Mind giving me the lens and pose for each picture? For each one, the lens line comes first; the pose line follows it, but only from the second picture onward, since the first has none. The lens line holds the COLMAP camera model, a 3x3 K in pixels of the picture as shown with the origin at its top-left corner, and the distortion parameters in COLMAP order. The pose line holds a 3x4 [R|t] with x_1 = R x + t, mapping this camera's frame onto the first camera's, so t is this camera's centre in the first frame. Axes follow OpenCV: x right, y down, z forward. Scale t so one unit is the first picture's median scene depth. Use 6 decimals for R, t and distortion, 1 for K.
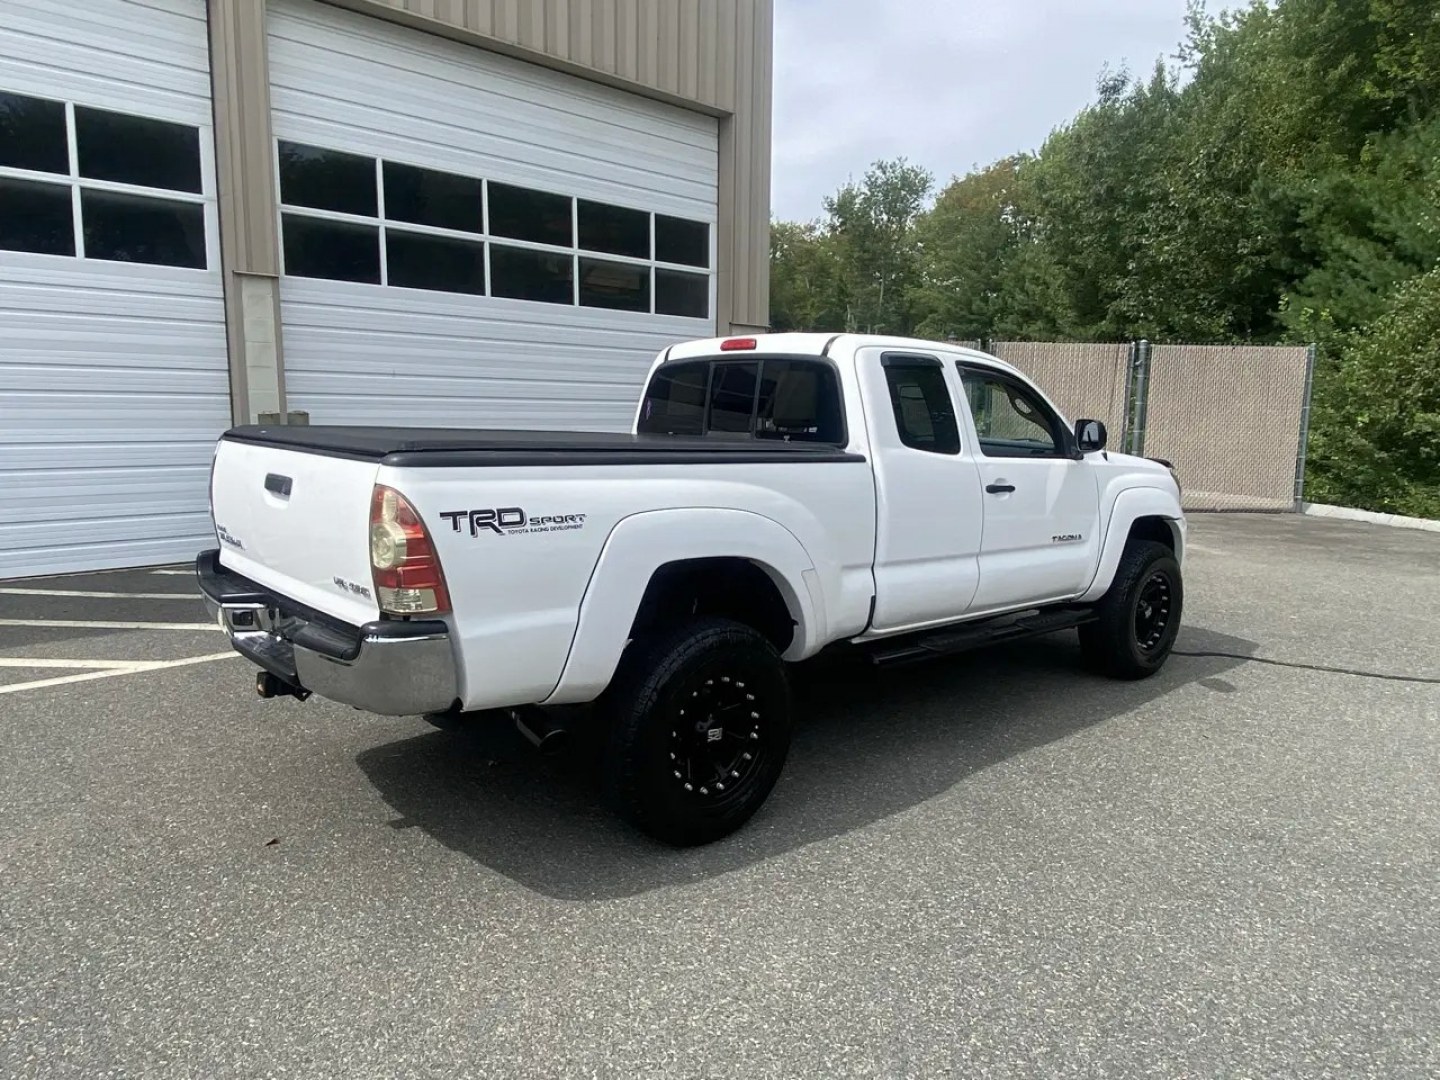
lens RADIAL K [[967.5, 0, 720.0], [0, 967.5, 540.0], [0, 0, 1]] dist [0.074844, -0.086570]
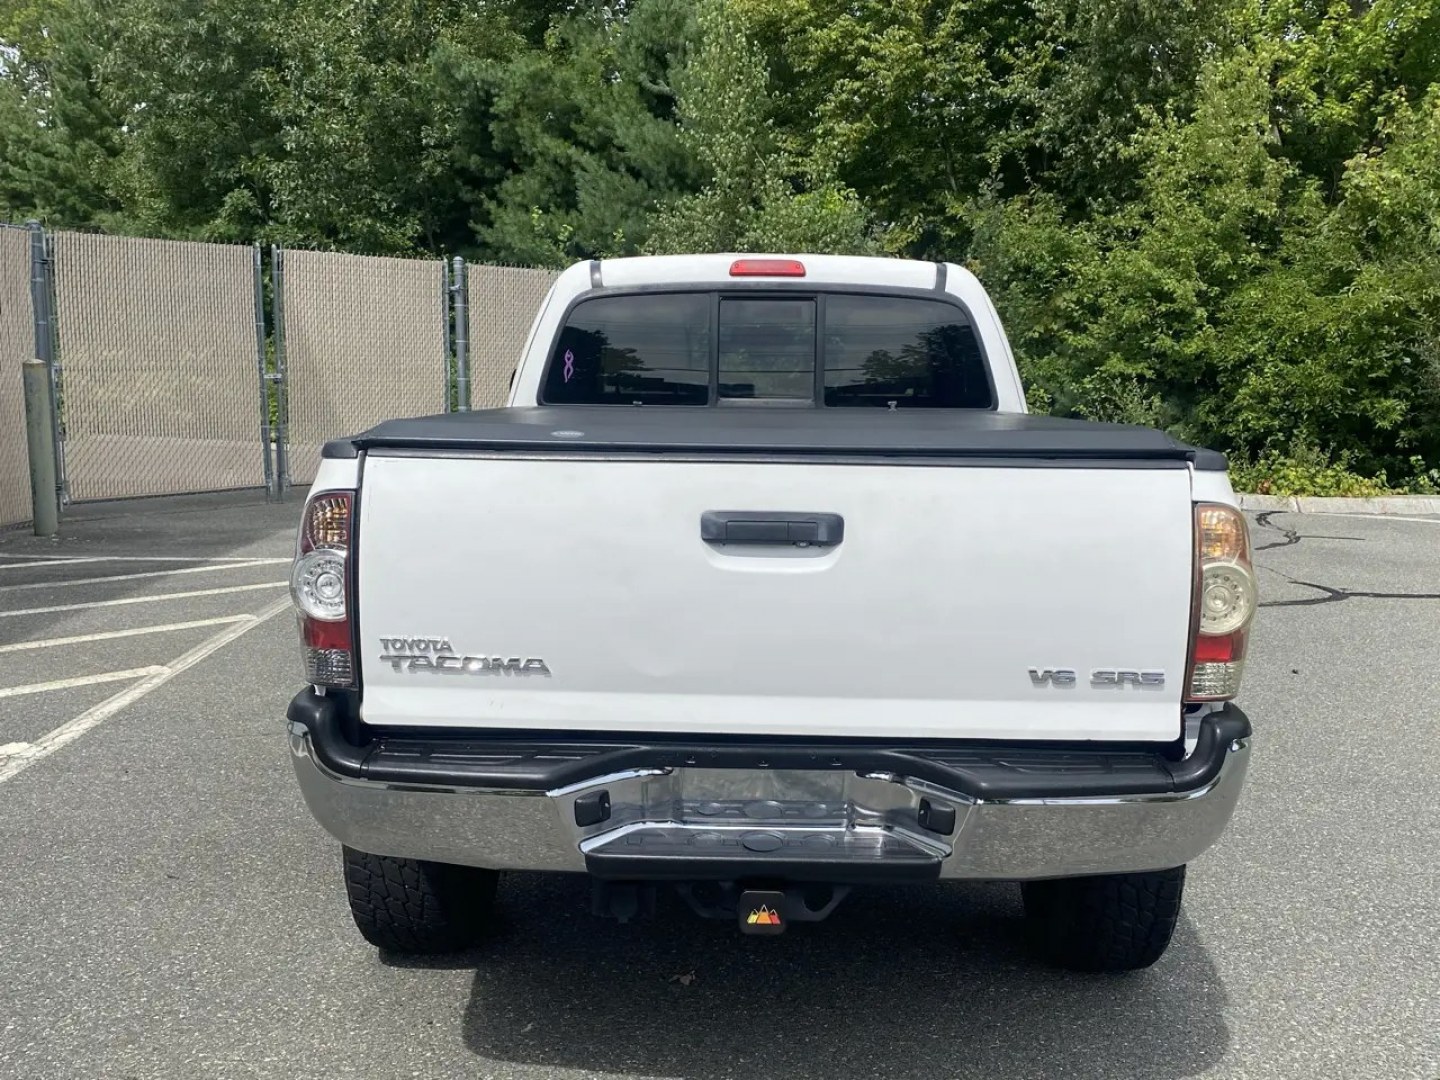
lens RADIAL K [[1436.3, 0, 720.0], [0, 1436.3, 540.0], [0, 0, 1]] dist [0.002684, -0.017201]
pose [[0.685801, -0.101990, 0.720607, -0.594237], [0.099722, 0.993962, 0.045773, -0.050963], [-0.720924, 0.040469, 0.691831, 0.275752]]
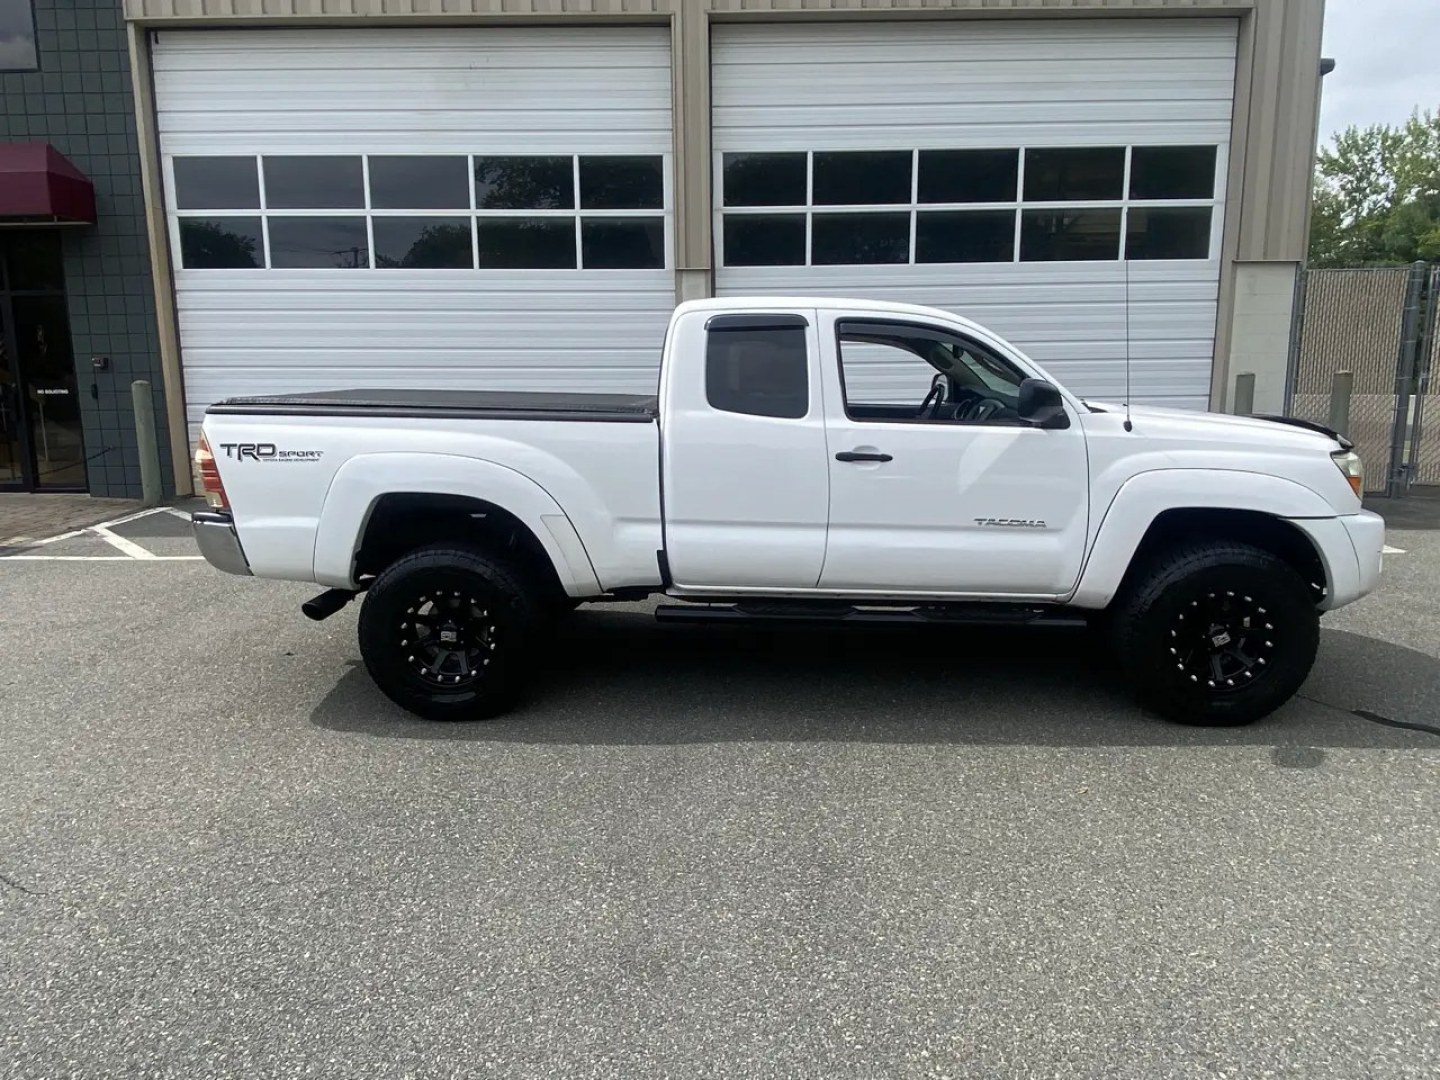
lens RADIAL K [[967.5, 0, 720.0], [0, 967.5, 540.0], [0, 0, 1]] dist [0.074844, -0.086570]
pose [[0.719876, 0.103058, -0.686410, 0.657980], [-0.078330, 0.994661, 0.067191, -0.020734], [0.689669, 0.005397, 0.724105, 0.199676]]
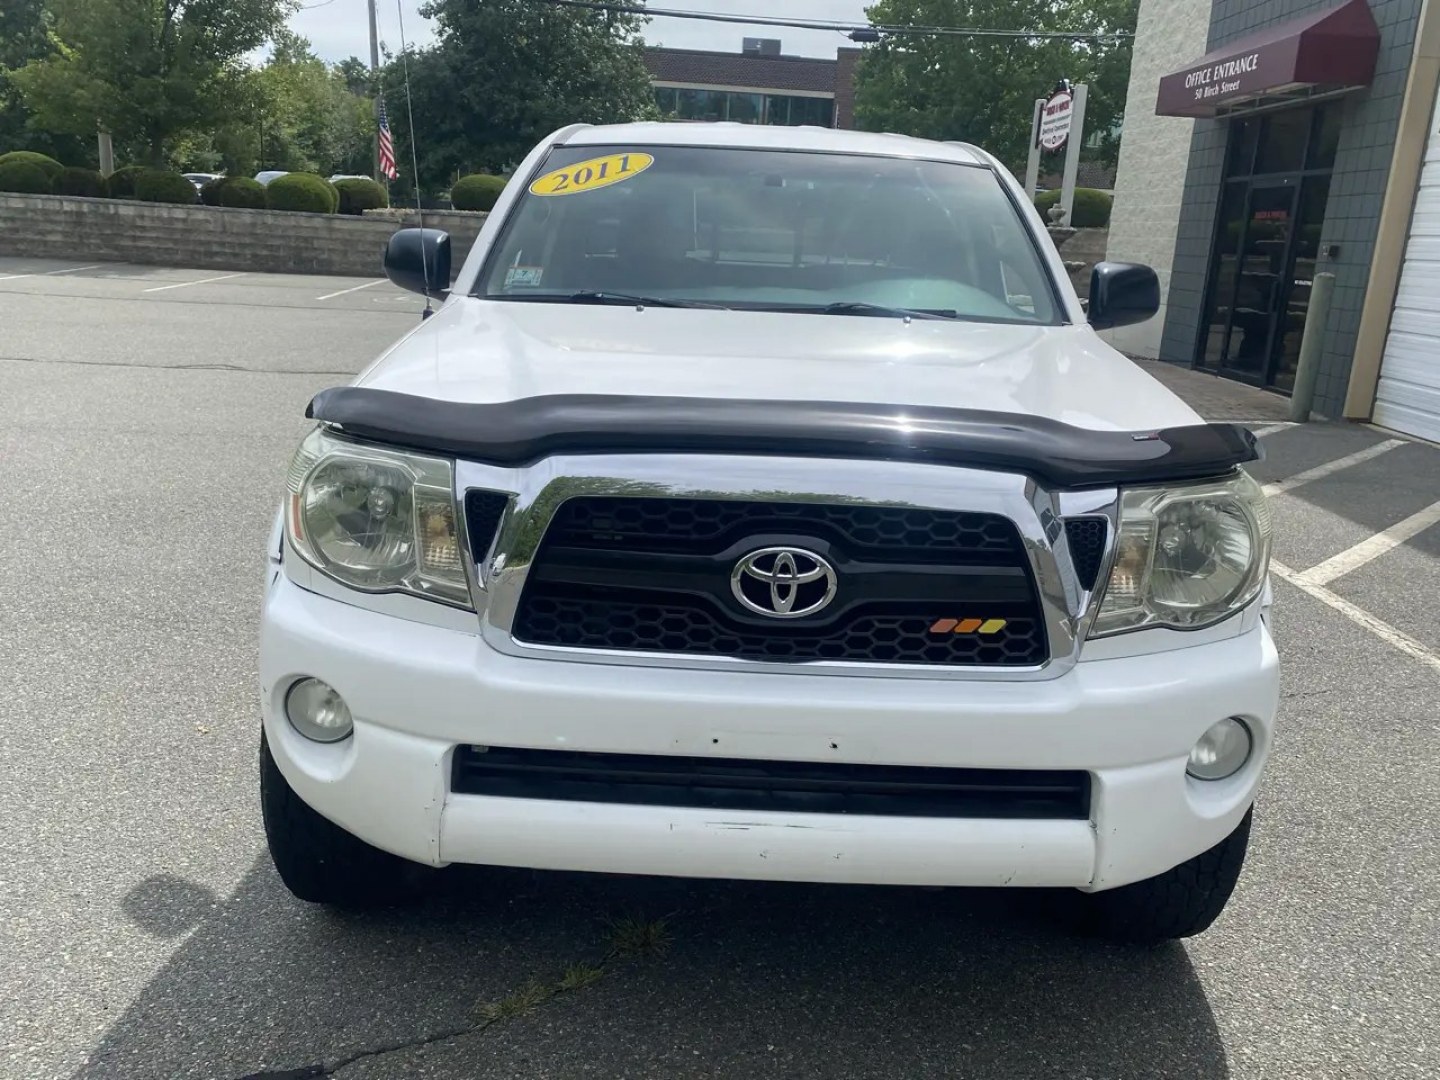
lens RADIAL K [[1191.1, 0, 720.0], [0, 1191.1, 540.0], [0, 0, 1]] dist [0.008525, 0.009821]
pose [[-0.671030, 0.139783, -0.728134, 0.671477], [-0.163194, 0.930137, 0.328957, -0.181635], [0.723247, 0.339567, -0.601338, 1.367586]]
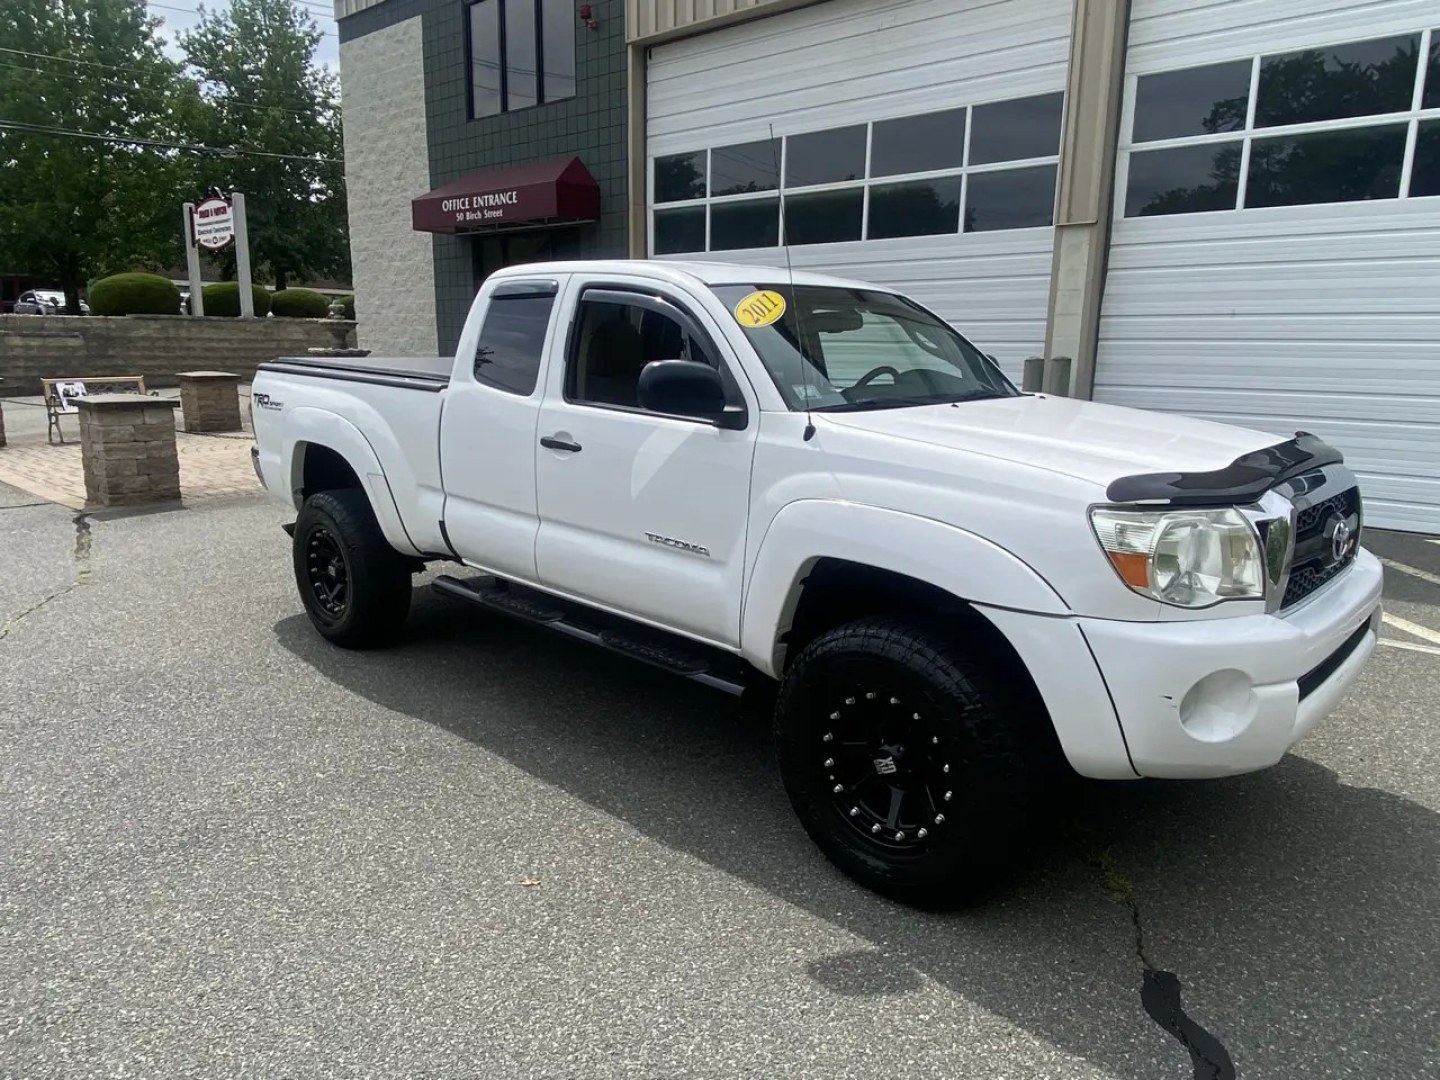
lens RADIAL K [[971.5, 0, 720.0], [0, 971.5, 540.0], [0, 0, 1]] dist [0.073462, -0.056152]
pose [[0.087264, 0.186901, -0.978495, 0.875361], [-0.145346, 0.974120, 0.173103, -0.106928], [0.985525, 0.127115, 0.112170, 0.838934]]
